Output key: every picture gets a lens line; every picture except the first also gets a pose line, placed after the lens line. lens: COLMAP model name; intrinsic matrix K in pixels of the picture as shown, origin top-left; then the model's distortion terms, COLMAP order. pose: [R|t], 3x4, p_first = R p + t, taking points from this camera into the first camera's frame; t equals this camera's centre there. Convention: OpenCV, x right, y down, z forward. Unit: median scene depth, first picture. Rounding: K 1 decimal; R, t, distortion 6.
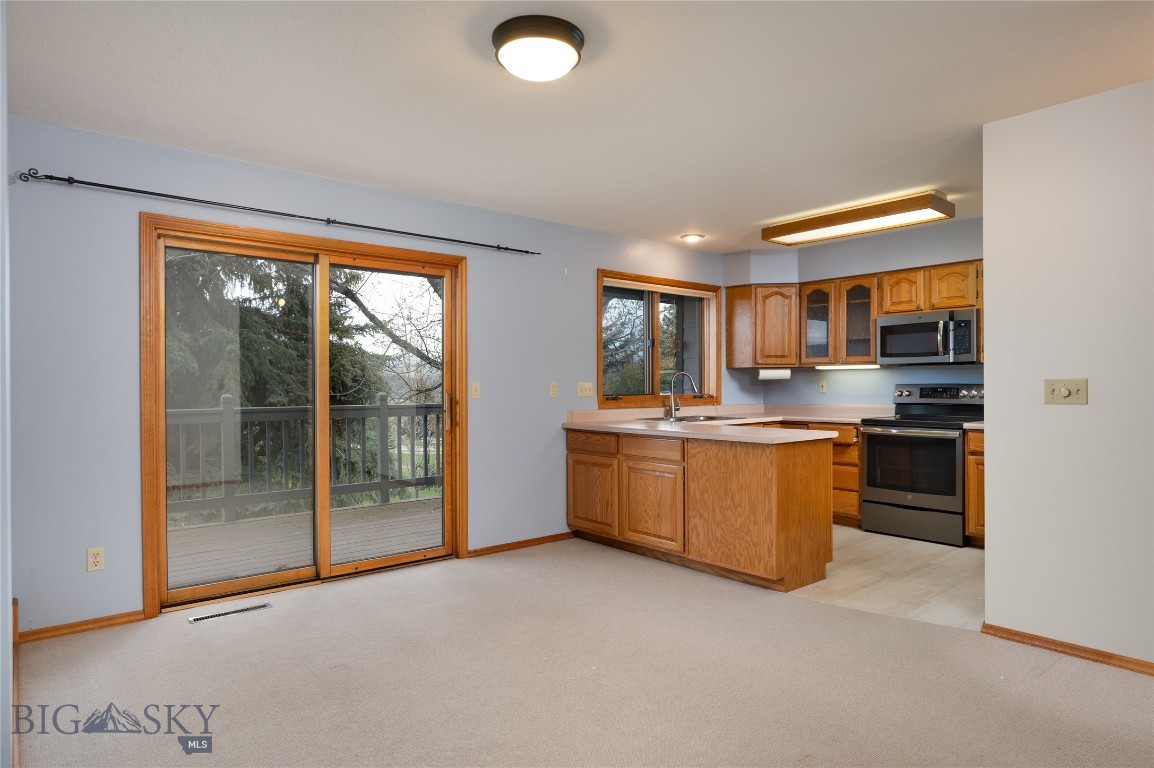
lens RADIAL K [[674.8, 0, 577.0], [0, 674.8, 384.0], [0, 0, 1]] dist [-0.002848, -0.000279]
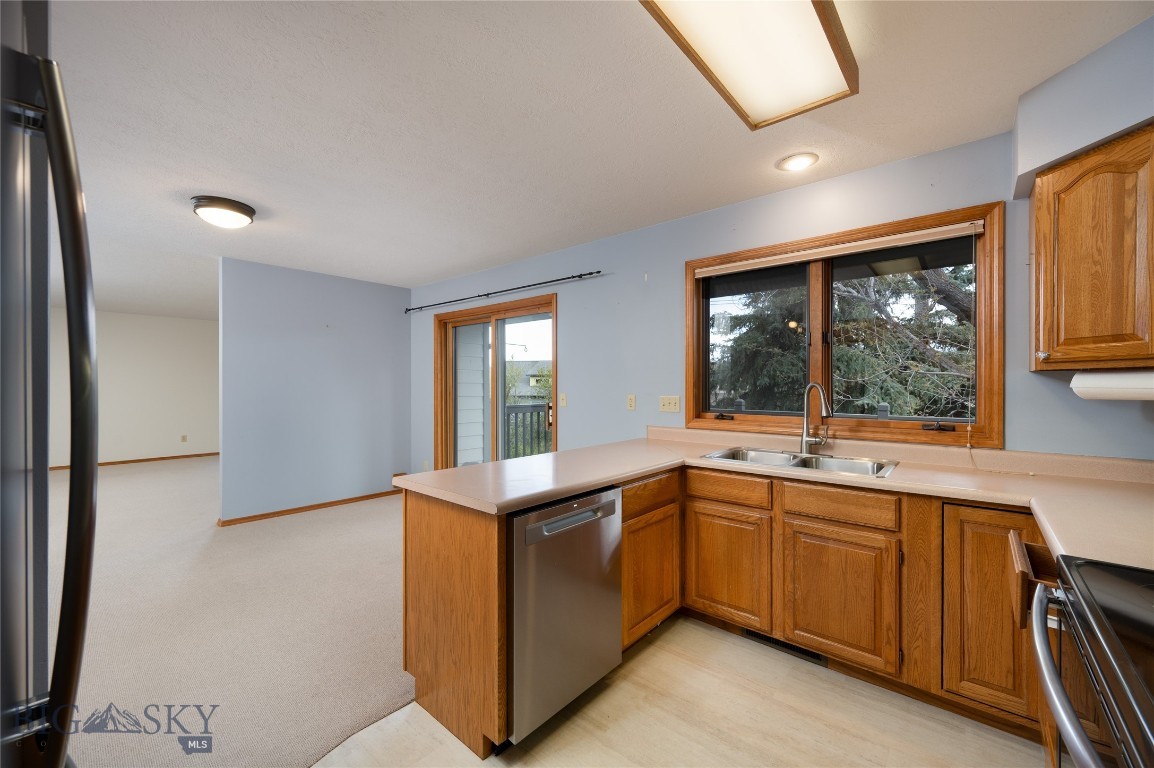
lens RADIAL K [[454.6, 0, 572.4], [0, 454.6, 385.6], [0, 0, 1]] dist [0.001410, 0.000077]
pose [[0.153972, 0.009387, -0.988031, 0.647842], [0.005231, 0.999933, 0.010315, -0.024560], [0.988061, -0.006757, 0.153912, 0.867130]]
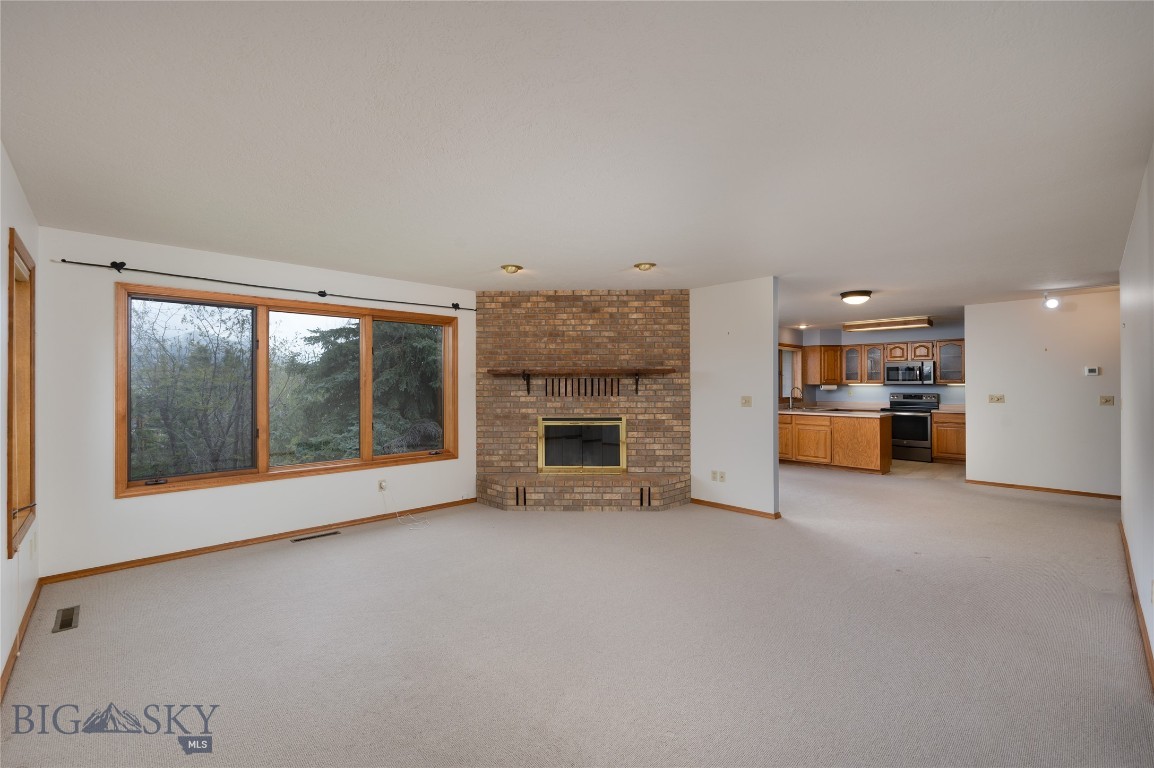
lens RADIAL K [[491.1, 0, 577.0], [0, 491.1, 384.0], [0, 0, 1]] dist [0.001121, 0.000026]
pose [[0.998134, -0.000239, 0.061066, -0.783170], [0.000208, 1.000000, 0.000517, -0.035129], [-0.061067, -0.000504, 0.998134, -0.657572]]
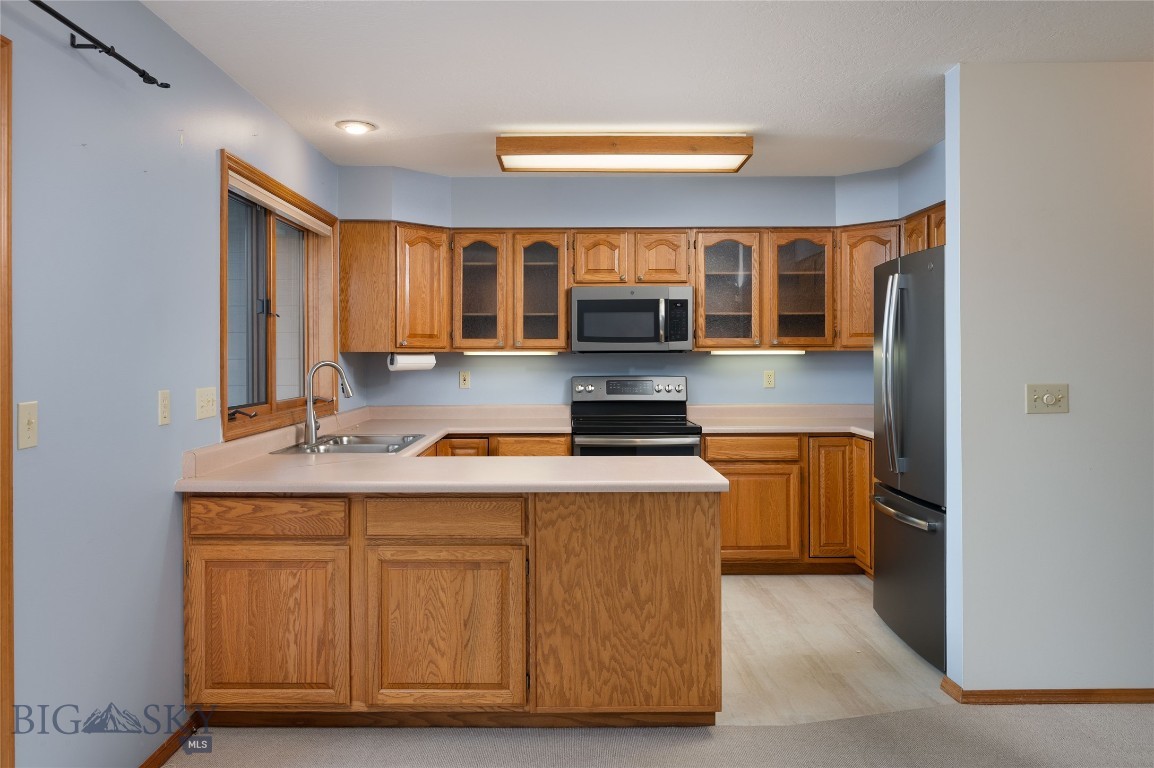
lens RADIAL K [[812.2, 0, 569.4], [0, 812.2, 360.8], [0, 0, 1]] dist [-0.003105, -0.002813]
pose [[0.642845, -0.003171, 0.765990, -0.283415], [-0.000142, 0.999991, 0.004258, -0.025692], [-0.765996, -0.002846, 0.642839, 0.493351]]
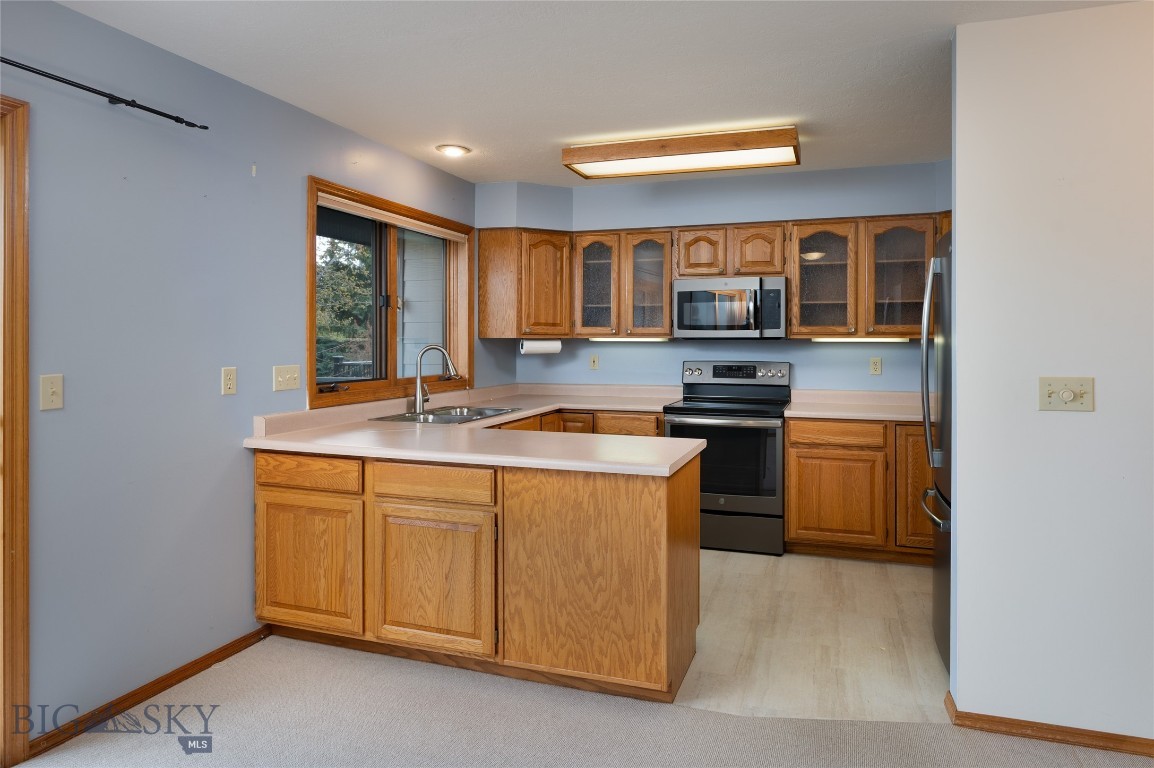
lens RADIAL K [[683.5, 0, 614.3], [0, 683.5, 343.5], [0, 0, 1]] dist [-0.003338, 0.000095]
pose [[0.849489, 0.004216, 0.527590, -0.066051], [-0.006099, 0.999980, 0.001829, -0.026900], [-0.527572, -0.004772, 0.849497, 0.380404]]
